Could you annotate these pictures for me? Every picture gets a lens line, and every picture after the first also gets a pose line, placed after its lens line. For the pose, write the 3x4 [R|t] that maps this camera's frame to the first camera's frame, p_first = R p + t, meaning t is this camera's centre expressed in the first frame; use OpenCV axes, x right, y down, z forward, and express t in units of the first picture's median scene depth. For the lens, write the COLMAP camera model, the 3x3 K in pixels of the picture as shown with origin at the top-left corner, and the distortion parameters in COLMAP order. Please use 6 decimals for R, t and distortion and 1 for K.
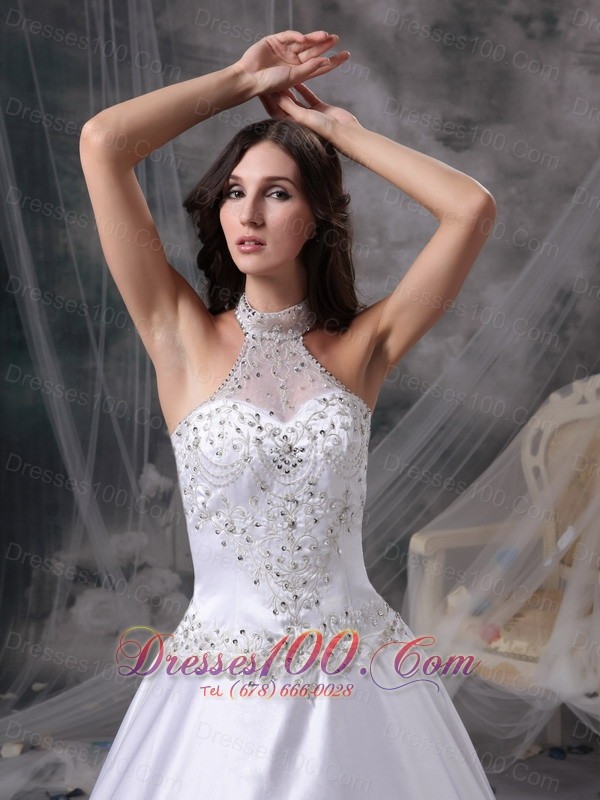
lens RADIAL K [[1414.7, 0, 300.0], [0, 1414.7, 400.0], [0, 0, 1]] dist [0.117471, -0.009028]
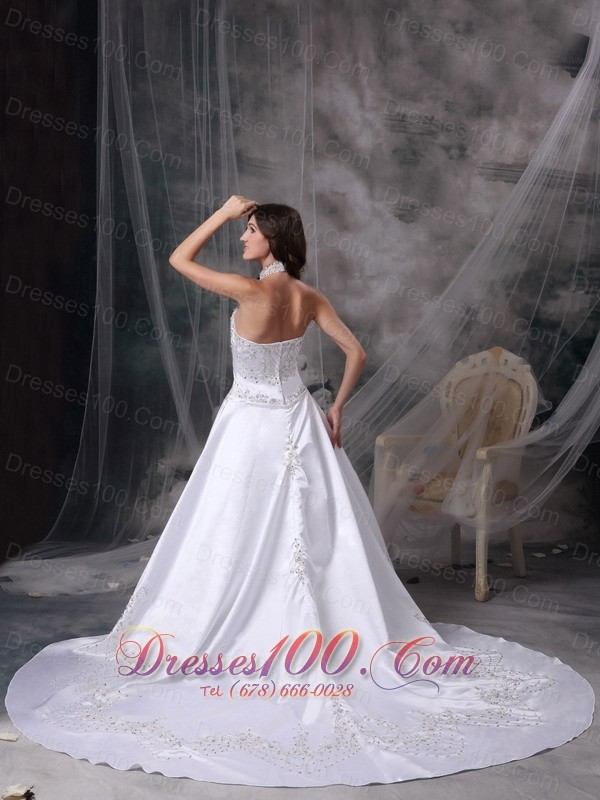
lens RADIAL K [[1290.6, 0, 300.0], [0, 1290.6, 400.0], [0, 0, 1]] dist [-0.026112, -0.009130]
pose [[0.999599, 0.019907, 0.020161, -0.043141], [-0.019340, 0.999422, -0.027941, 0.080251], [-0.020705, 0.027540, 0.999406, -0.522721]]
